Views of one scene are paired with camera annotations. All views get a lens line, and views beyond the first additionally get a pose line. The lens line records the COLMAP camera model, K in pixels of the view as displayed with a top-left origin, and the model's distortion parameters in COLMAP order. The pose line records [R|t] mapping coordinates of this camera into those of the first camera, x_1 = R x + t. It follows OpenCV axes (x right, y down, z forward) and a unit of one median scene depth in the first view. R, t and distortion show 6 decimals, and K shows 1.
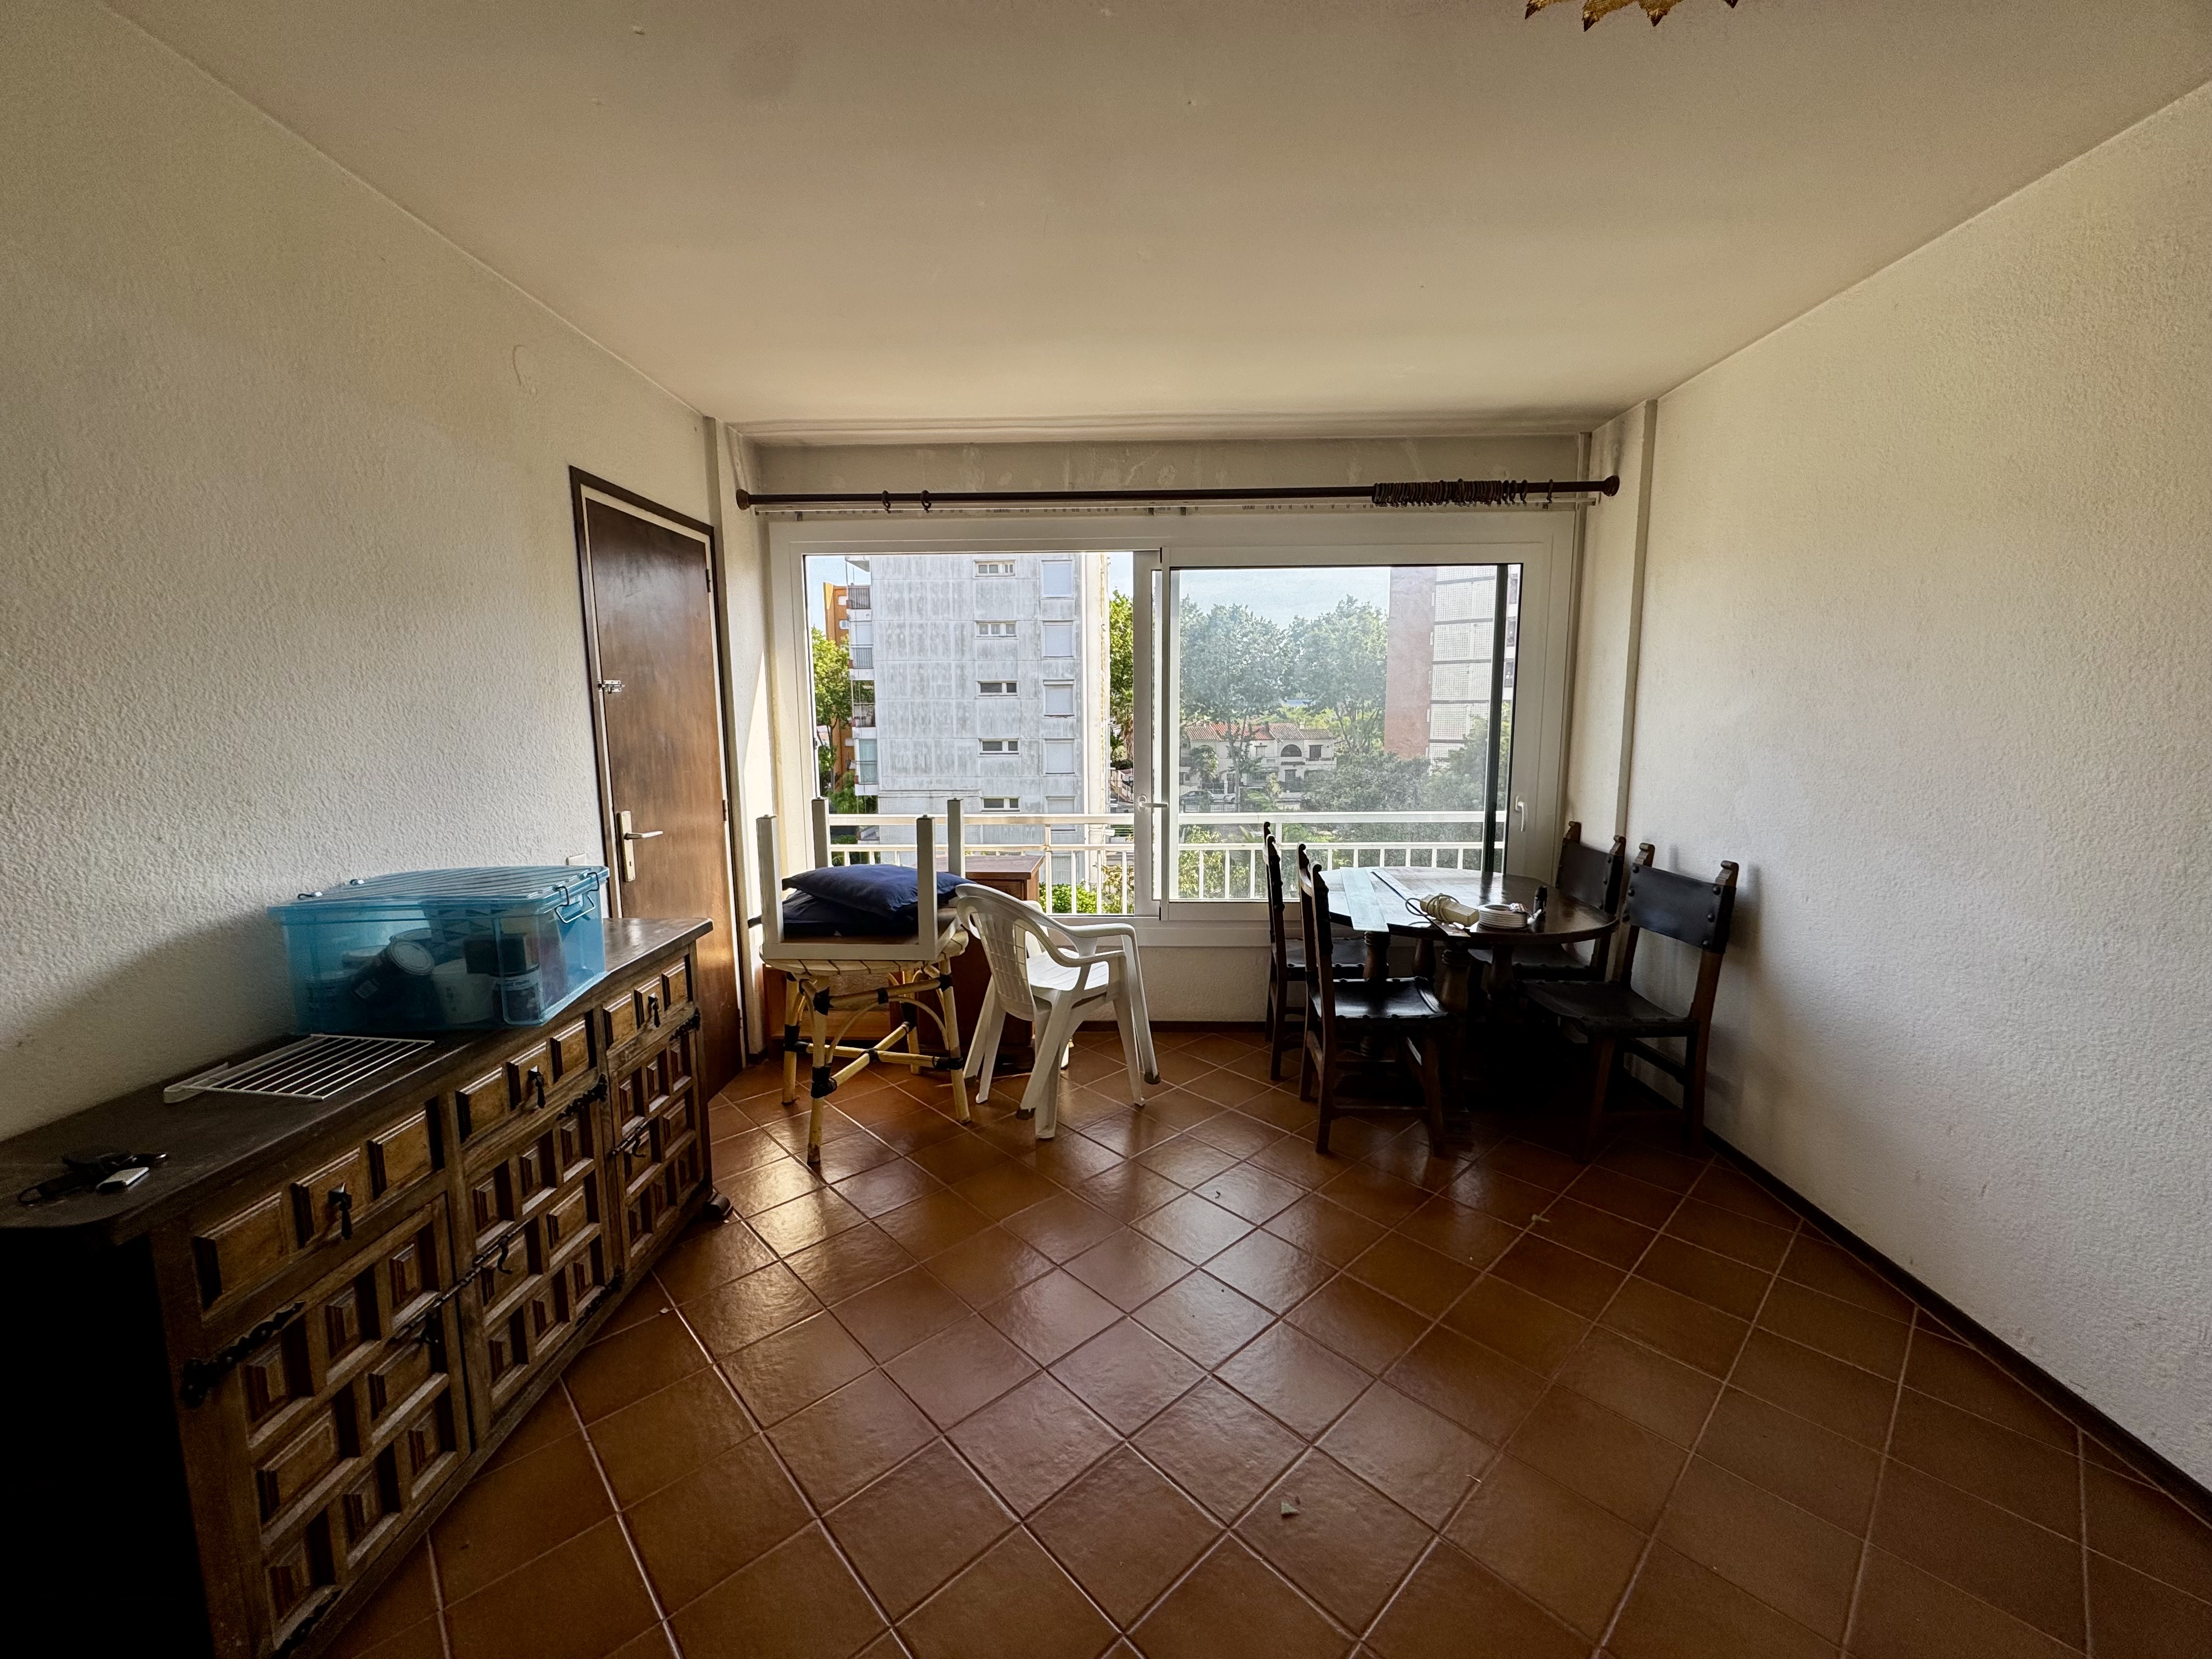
lens RADIAL K [[879.8, 0, 1103.0], [0, 879.8, 829.0], [0, 0, 1]] dist [-0.000924, -0.000167]
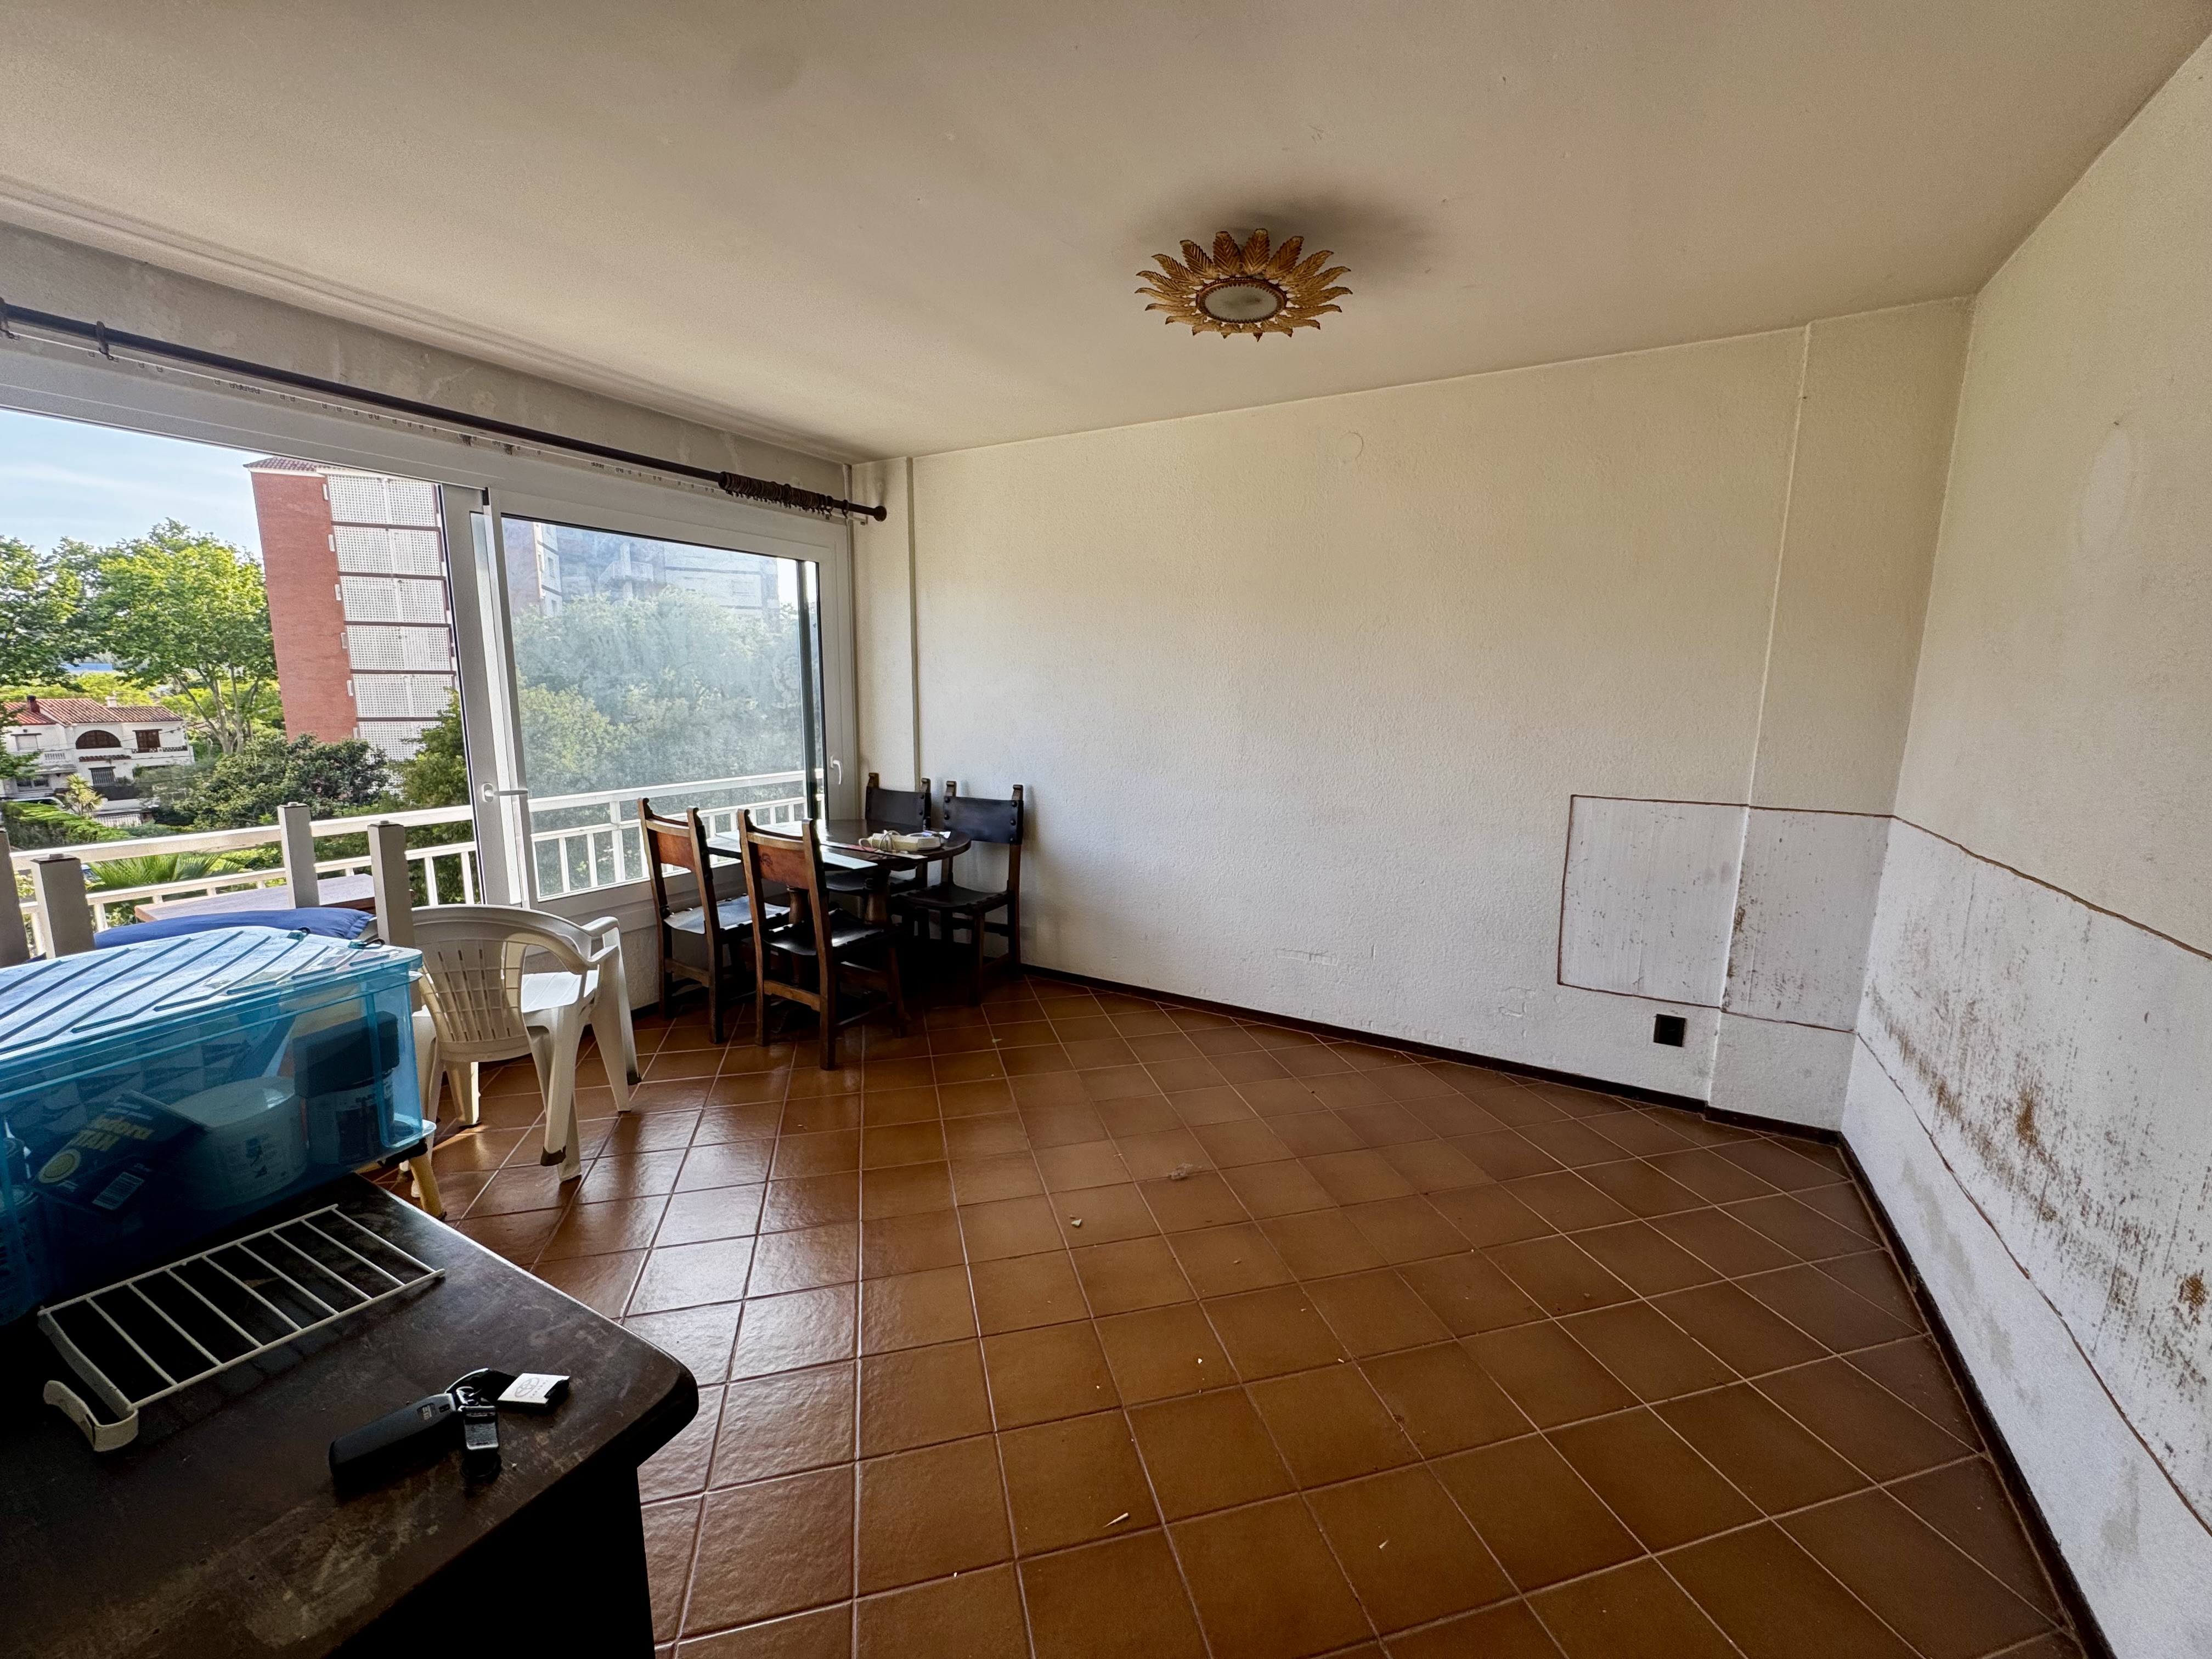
lens RADIAL K [[879.8, 0, 1103.0], [0, 879.8, 829.0], [0, 0, 1]] dist [-0.000924, -0.000167]
pose [[0.478483, -0.131614, 0.868177, -0.429769], [0.106651, 0.990094, 0.091318, -0.008825], [-0.871596, 0.048898, 0.487780, 0.089102]]
